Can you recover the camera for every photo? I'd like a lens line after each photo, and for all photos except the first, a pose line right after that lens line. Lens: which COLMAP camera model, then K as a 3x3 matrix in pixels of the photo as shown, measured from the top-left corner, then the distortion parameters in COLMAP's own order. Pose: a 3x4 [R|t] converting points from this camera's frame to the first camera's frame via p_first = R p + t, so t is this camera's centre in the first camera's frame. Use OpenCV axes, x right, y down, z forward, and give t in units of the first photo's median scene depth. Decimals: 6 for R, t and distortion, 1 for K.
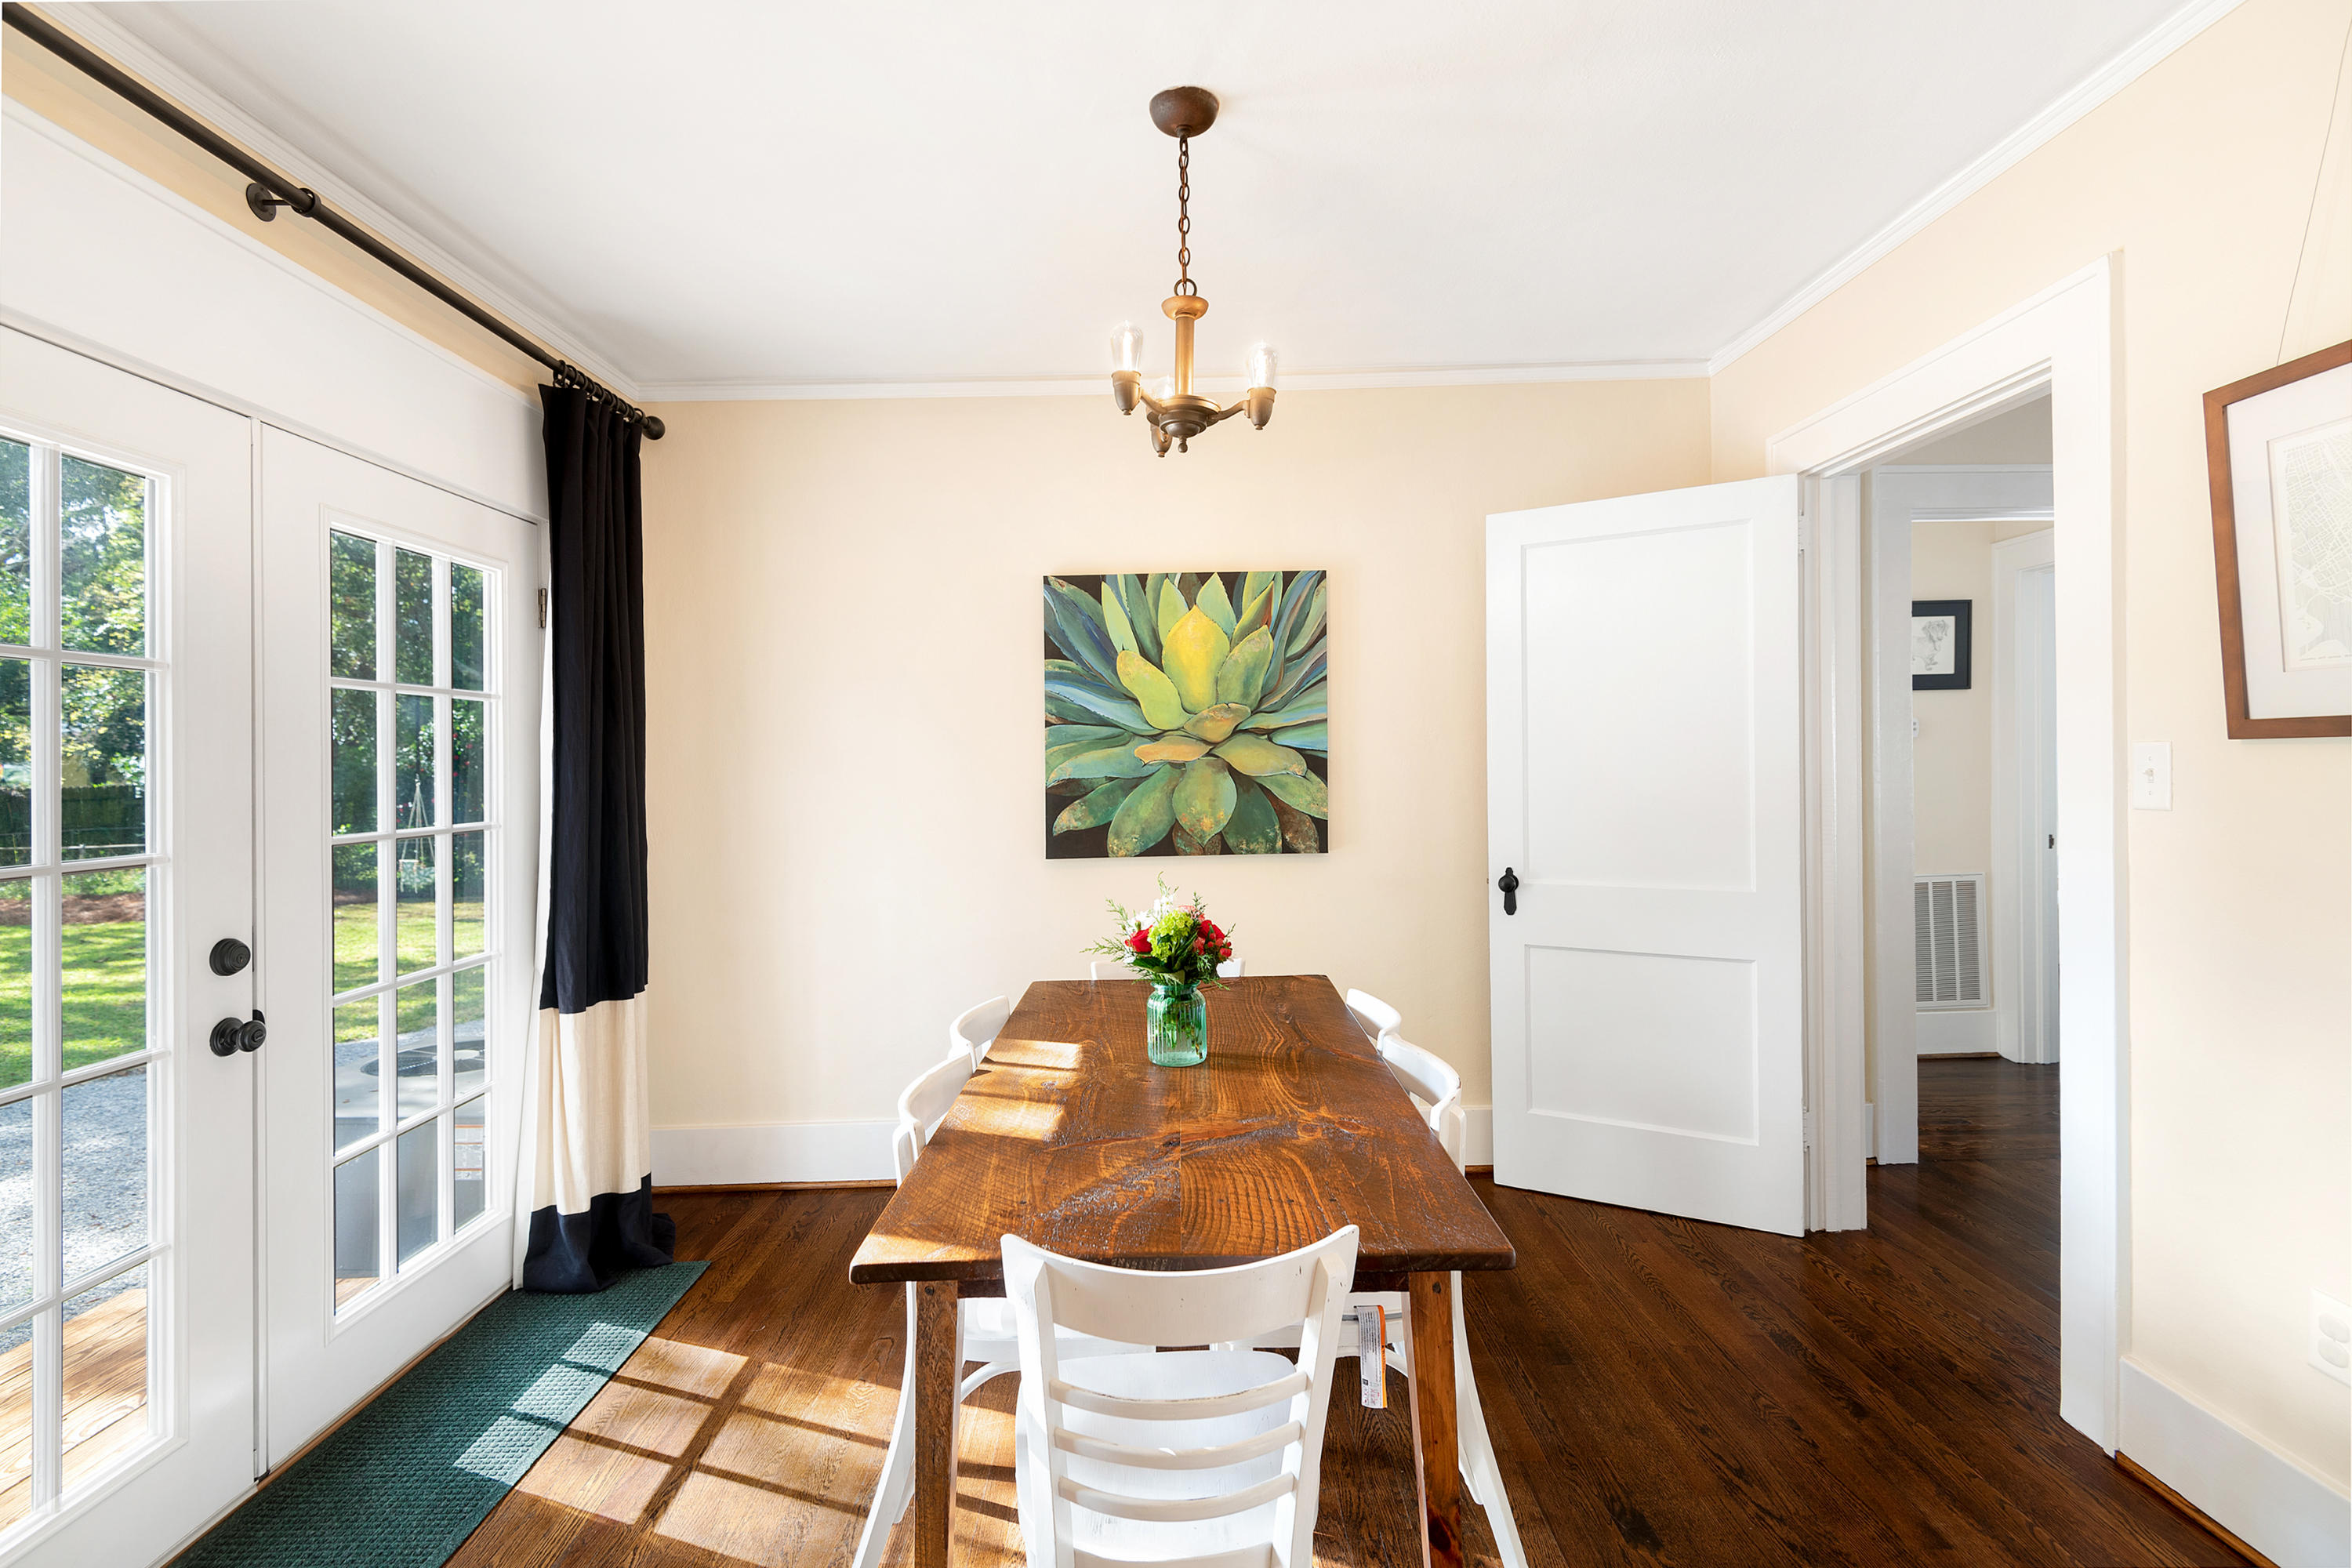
lens RADIAL K [[1087.5, 0, 1162.2], [0, 1087.5, 762.4], [0, 0, 1]] dist [0.039111, -0.026919]
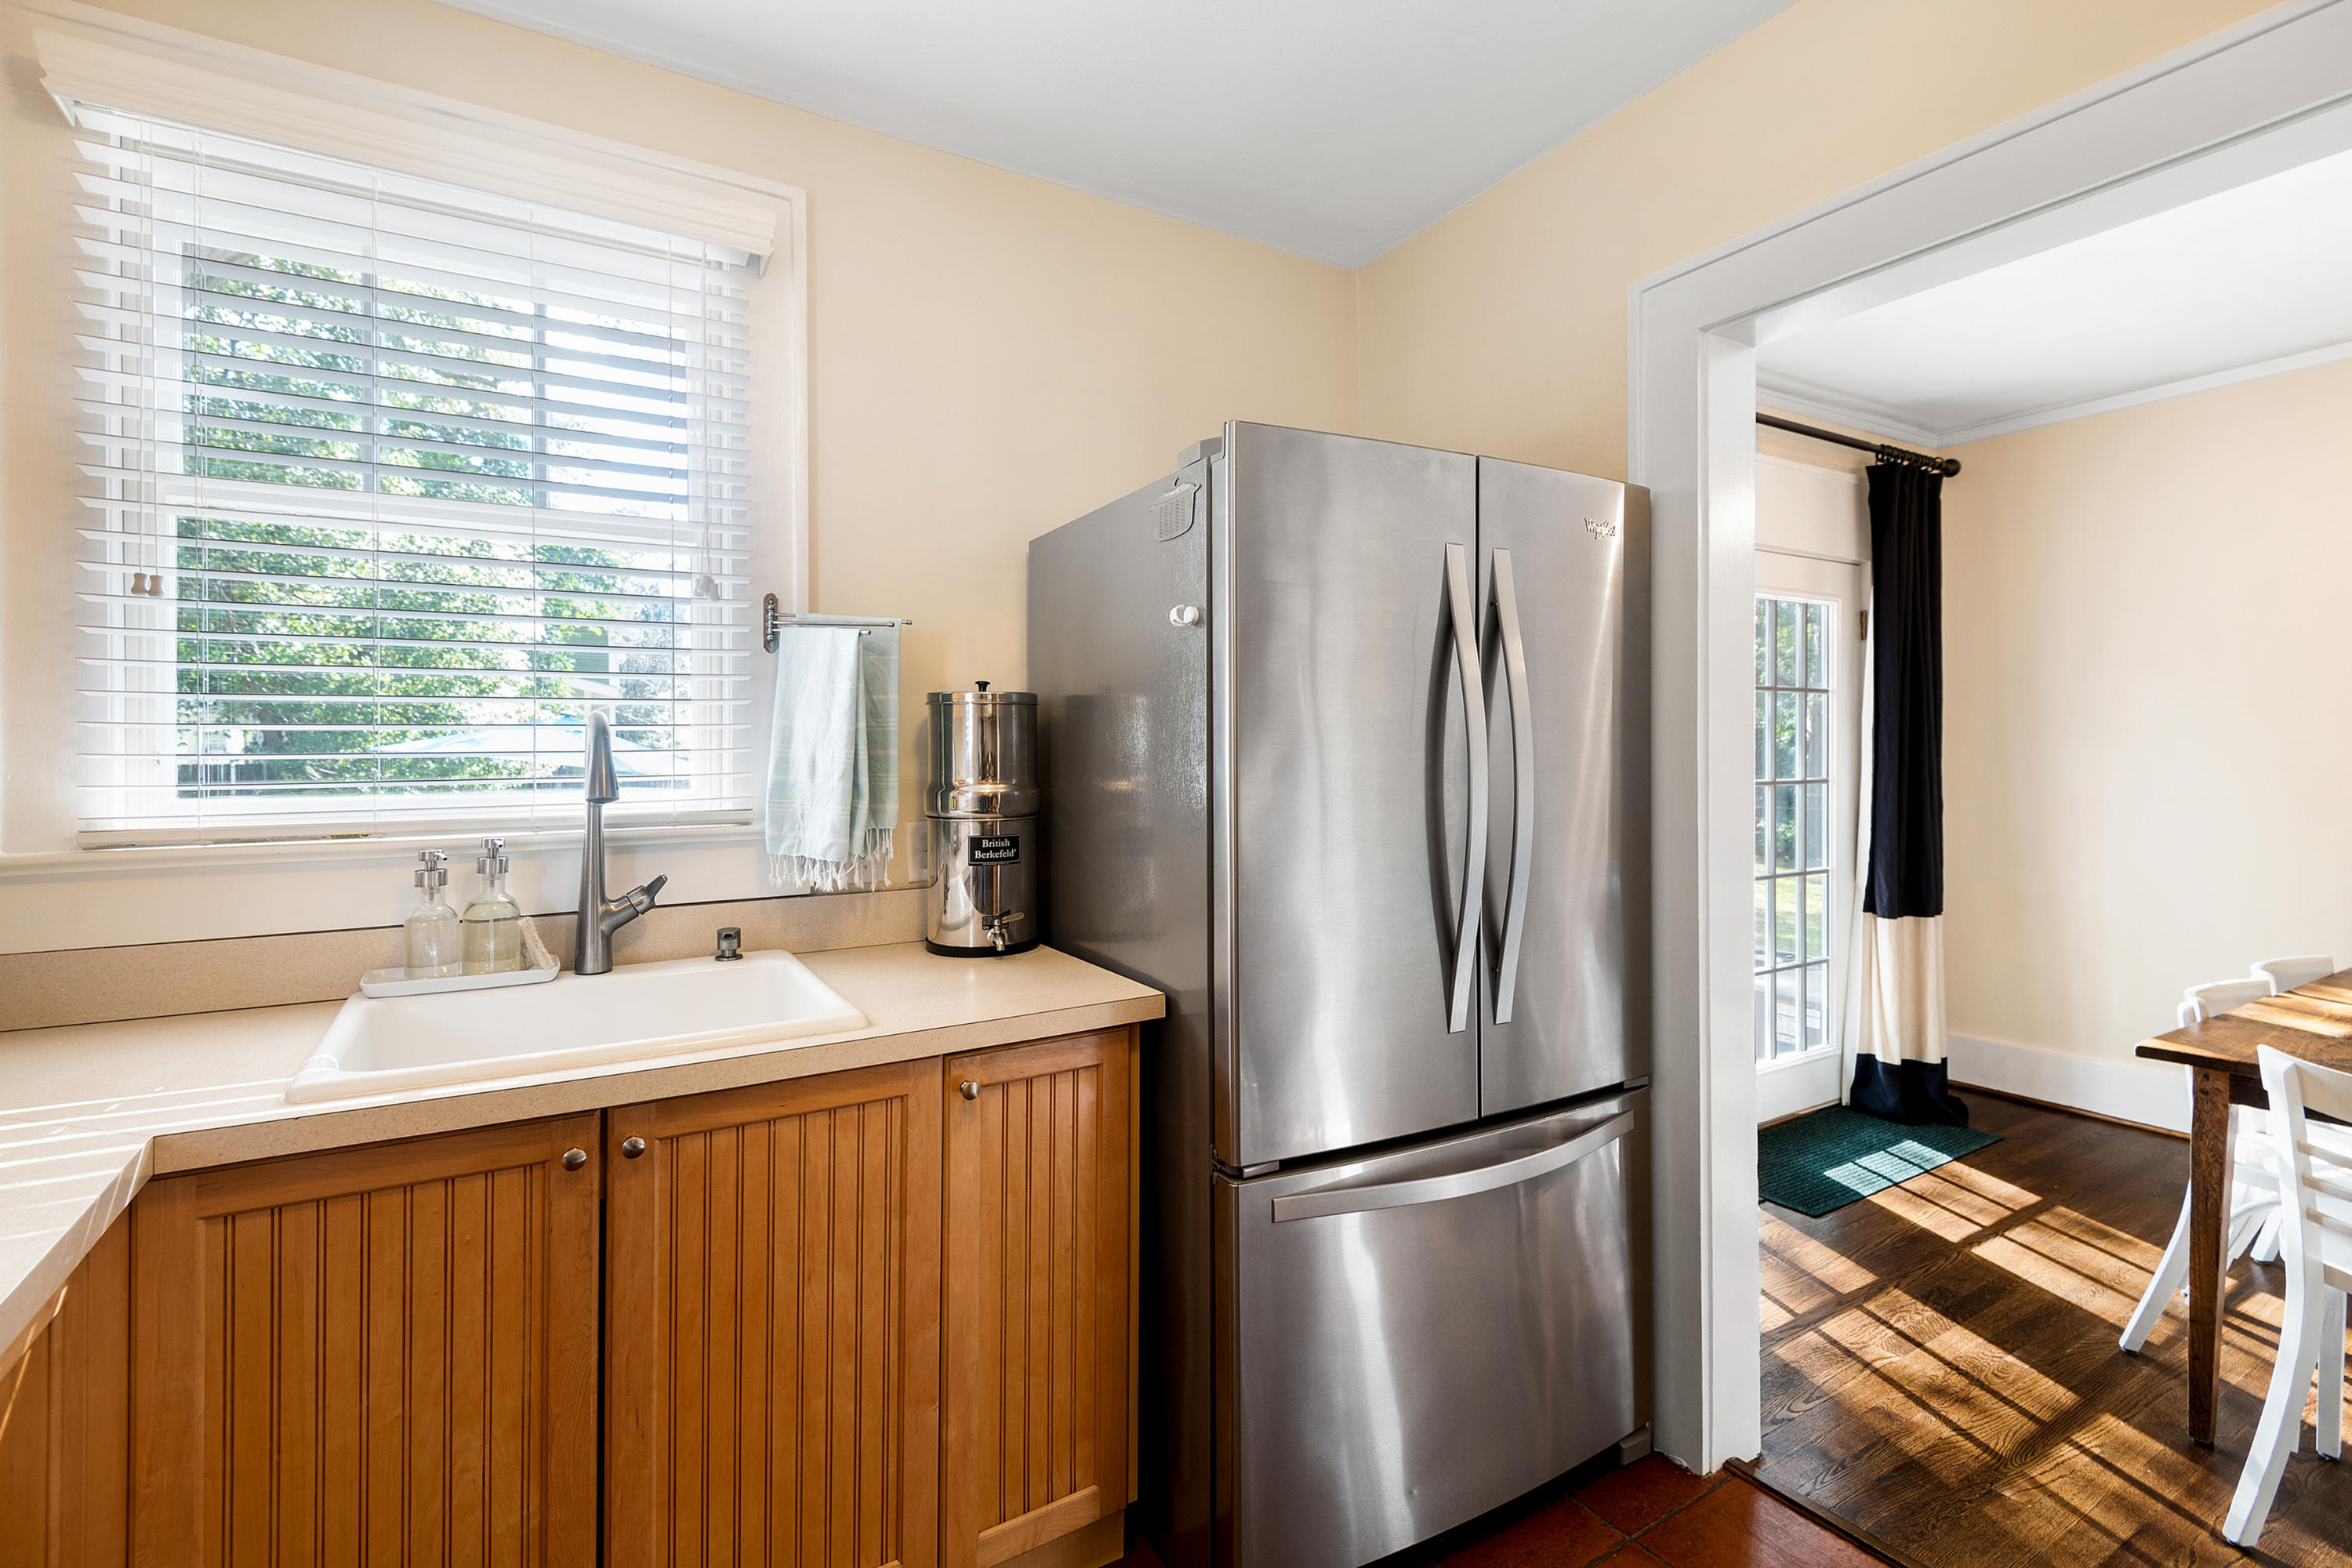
lens RADIAL K [[1087.5, 0, 1162.2], [0, 1087.5, 762.4], [0, 0, 1]] dist [0.039111, -0.026919]
pose [[0.524185, 0.013164, -0.851503, 0.161686], [0.004525, 0.999823, 0.018242, 0.002573], [0.851592, -0.013416, 0.524033, -0.501024]]
